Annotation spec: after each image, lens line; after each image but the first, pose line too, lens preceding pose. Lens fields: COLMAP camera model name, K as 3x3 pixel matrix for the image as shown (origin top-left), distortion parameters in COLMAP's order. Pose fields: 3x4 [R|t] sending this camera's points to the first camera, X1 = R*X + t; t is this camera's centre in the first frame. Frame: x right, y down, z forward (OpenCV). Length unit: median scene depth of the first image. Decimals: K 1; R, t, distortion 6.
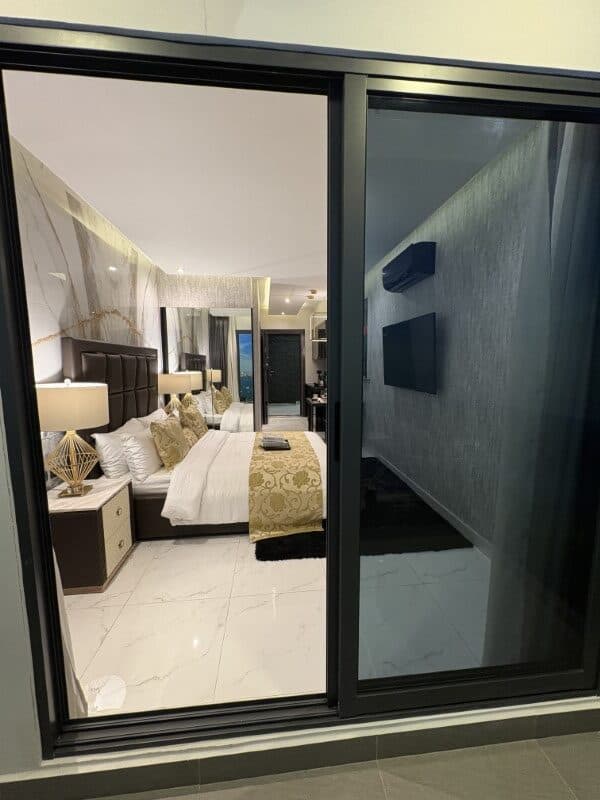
lens RADIAL K [[318.1, 0, 303.6], [0, 318.1, 398.3], [0, 0, 1]] dist [0.001790, -0.000381]
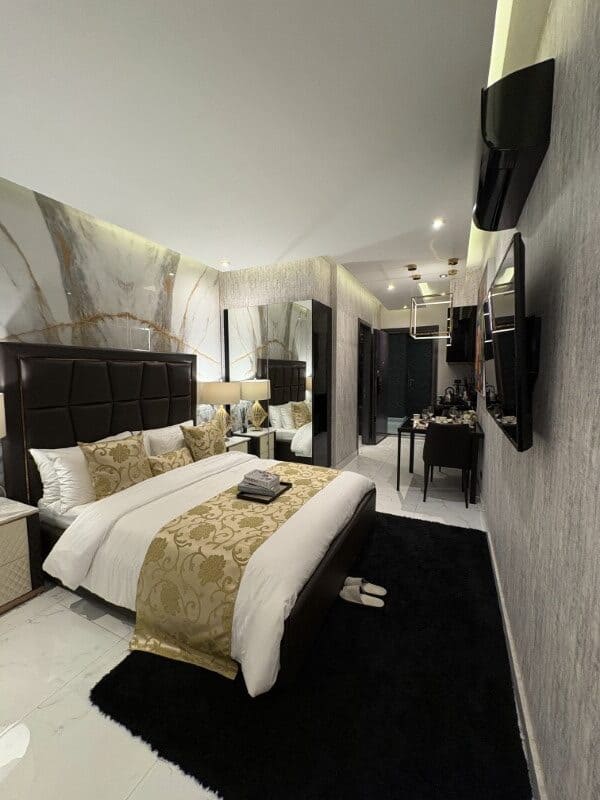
lens RADIAL K [[318.1, 0, 300.5], [0, 318.1, 402.1], [0, 0, 1]] dist [0.001790, -0.000381]
pose [[0.849785, 0.049576, -0.524794, 0.356982], [-0.055173, 0.998464, 0.004983, -0.052828], [0.524235, 0.024720, 0.851215, 0.502298]]
